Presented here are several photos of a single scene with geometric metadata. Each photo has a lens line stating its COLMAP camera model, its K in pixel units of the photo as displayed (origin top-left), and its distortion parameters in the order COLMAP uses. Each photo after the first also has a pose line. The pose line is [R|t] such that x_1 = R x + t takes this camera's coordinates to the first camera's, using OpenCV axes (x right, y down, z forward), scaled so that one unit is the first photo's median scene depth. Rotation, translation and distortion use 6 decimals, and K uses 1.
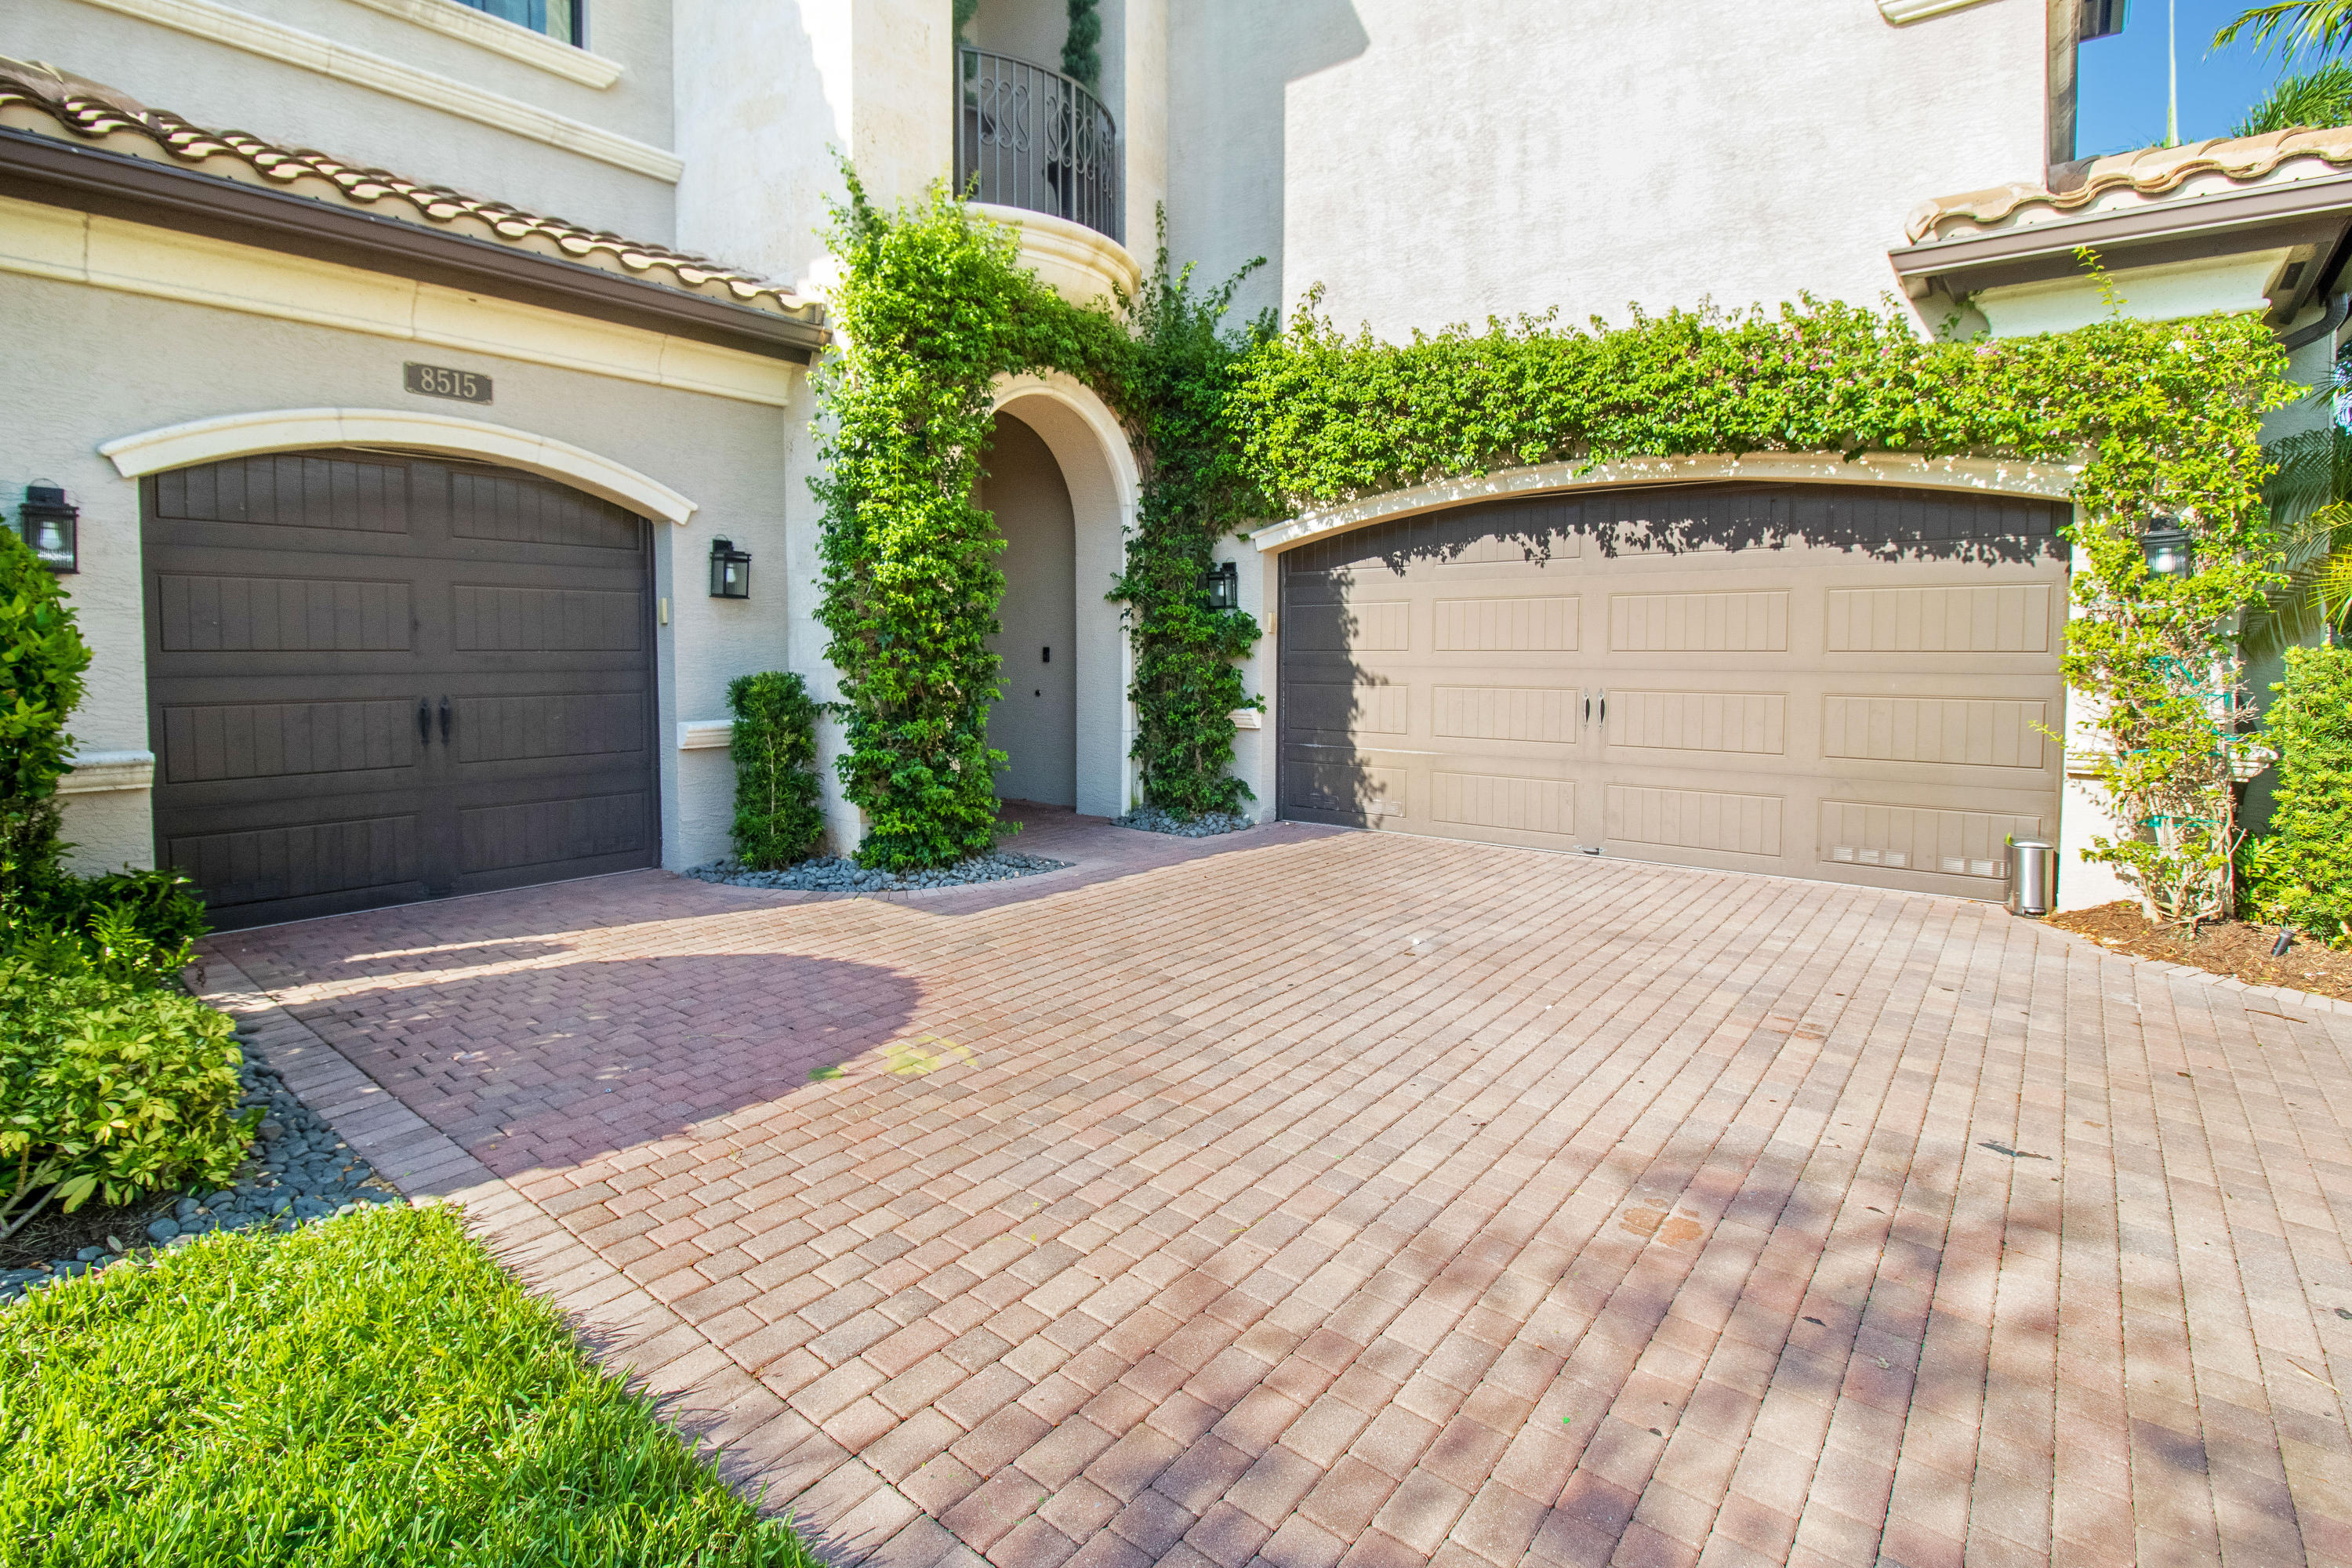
lens RADIAL K [[1107.8, 0, 1119.4], [0, 1107.8, 729.3], [0, 0, 1]] dist [-0.004247, -0.001821]
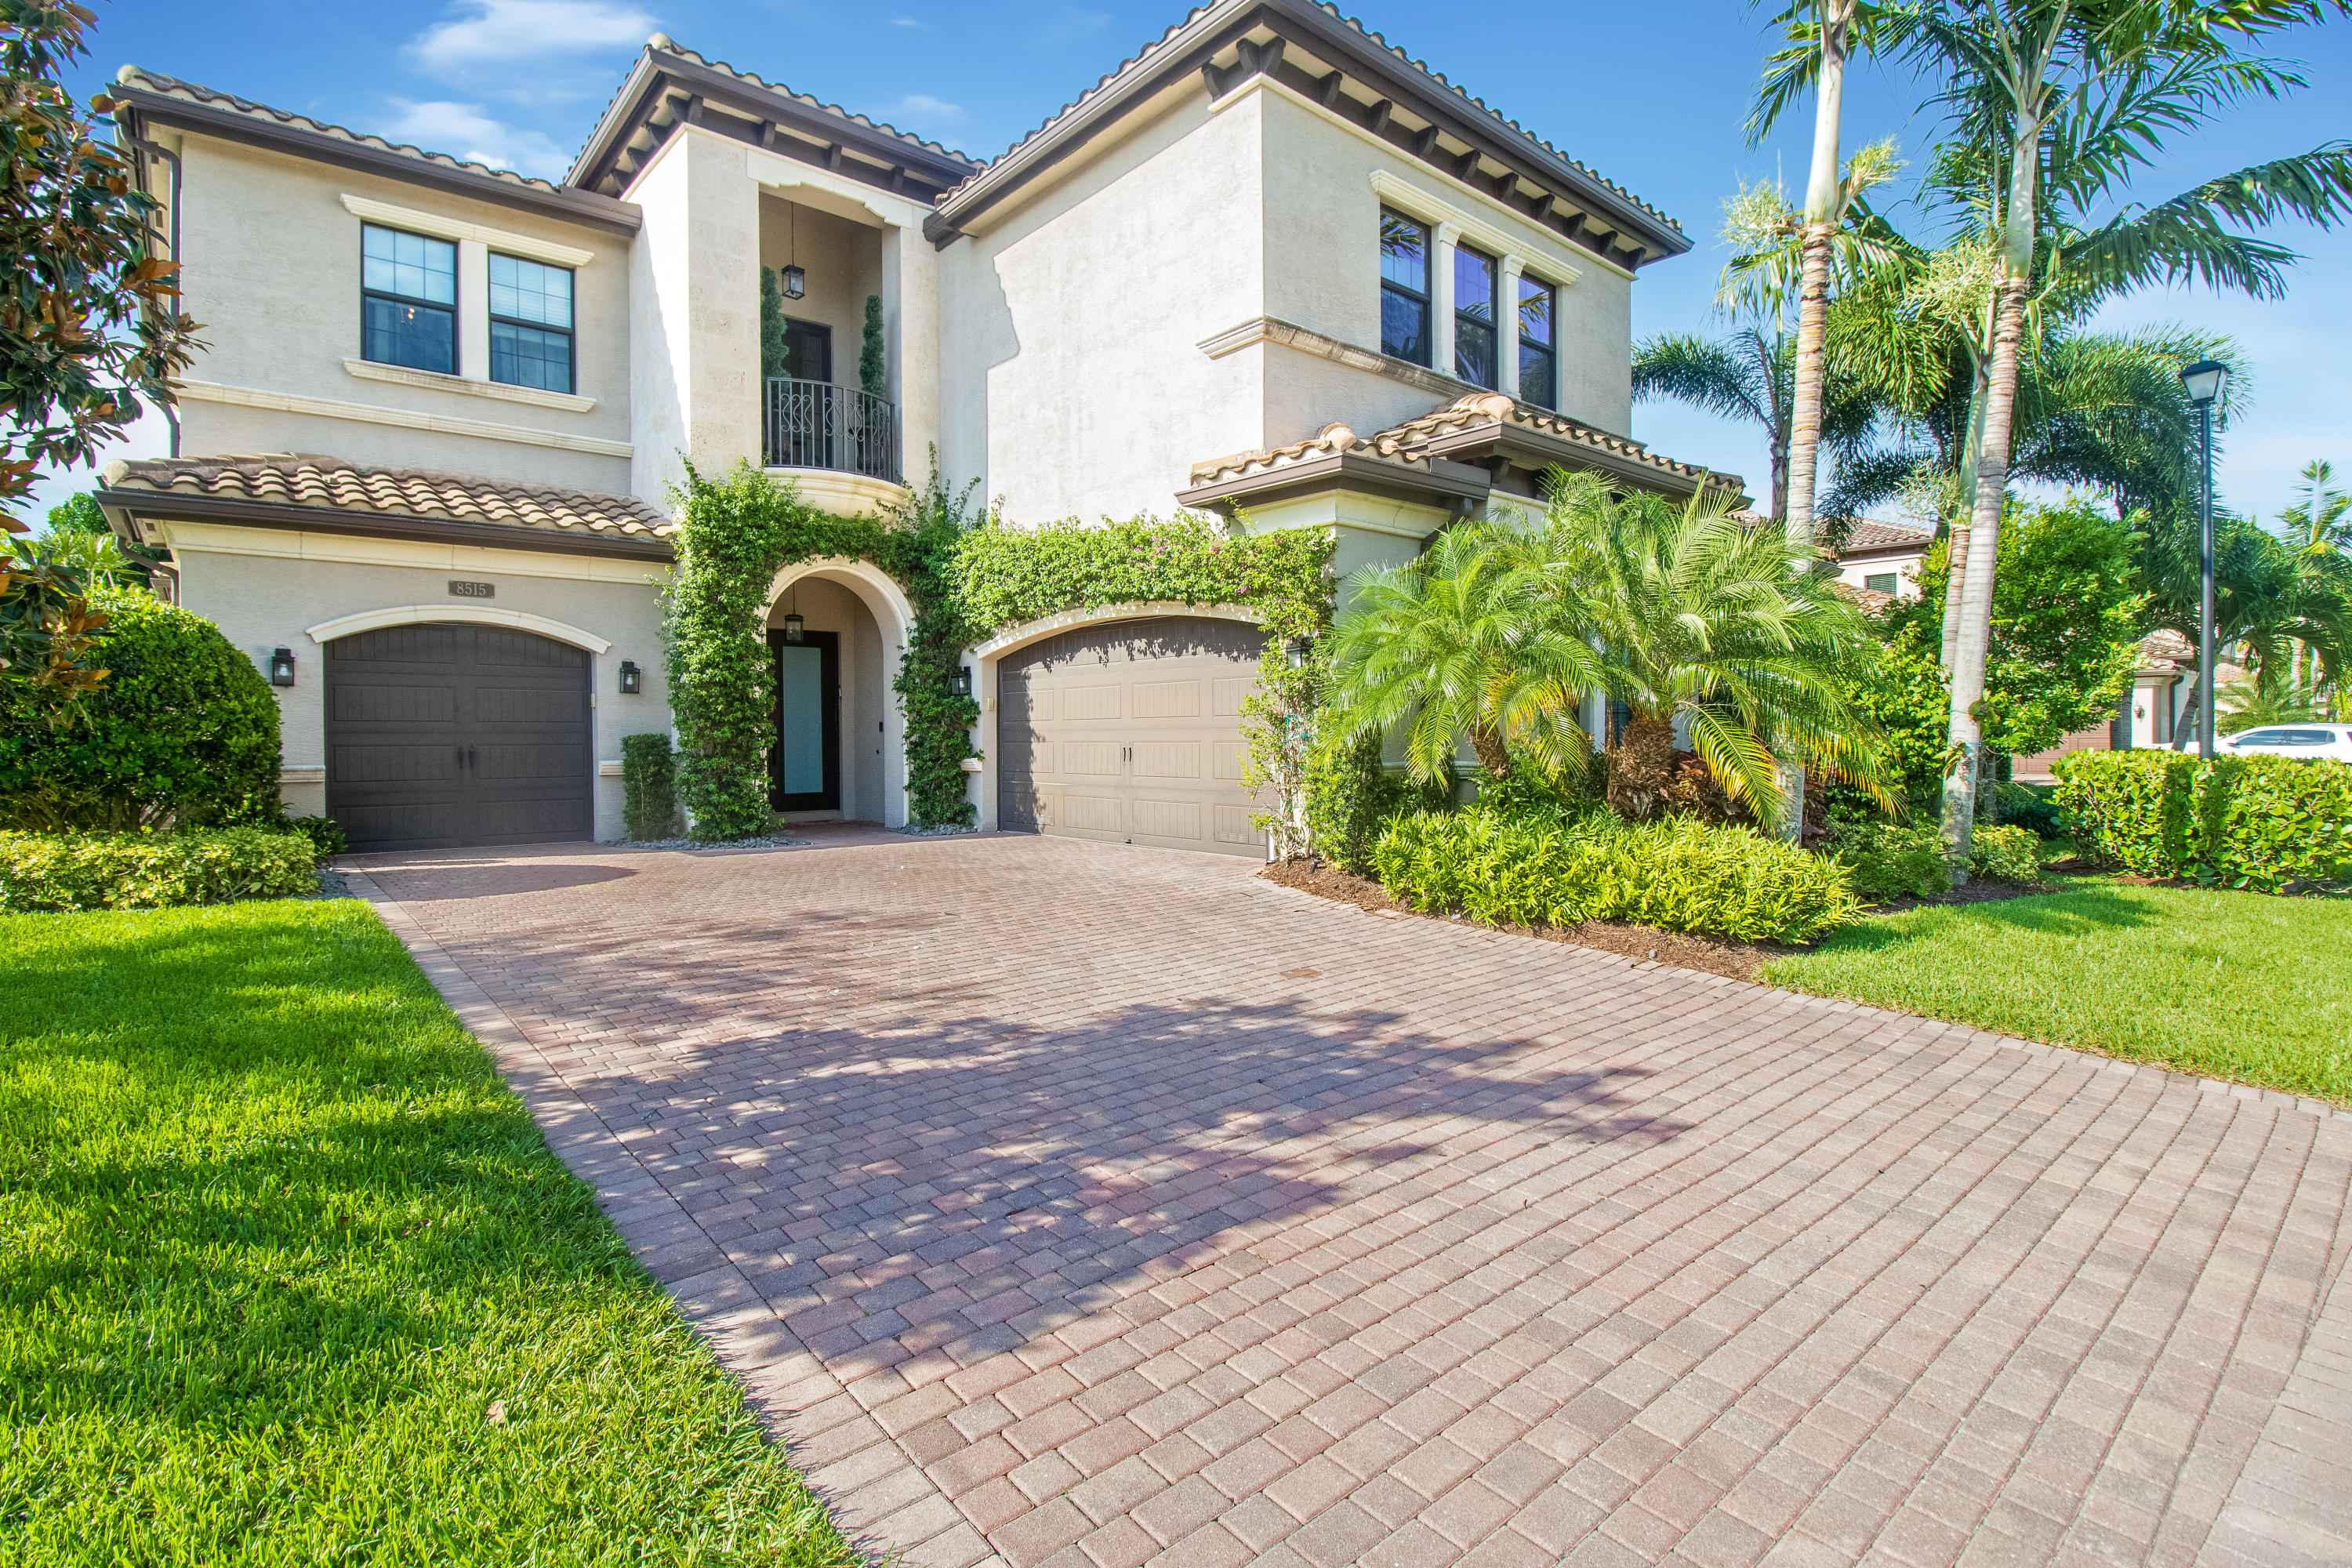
lens RADIAL K [[1108.3, 0, 1176.0], [0, 1108.3, 784.0], [0, 0, 1]] dist [-0.002607, -0.001093]
pose [[0.987107, -0.000914, -0.160062, 0.822634], [-0.004341, 0.999463, -0.032478, 0.085864], [0.160006, 0.032754, 0.986573, -0.647940]]
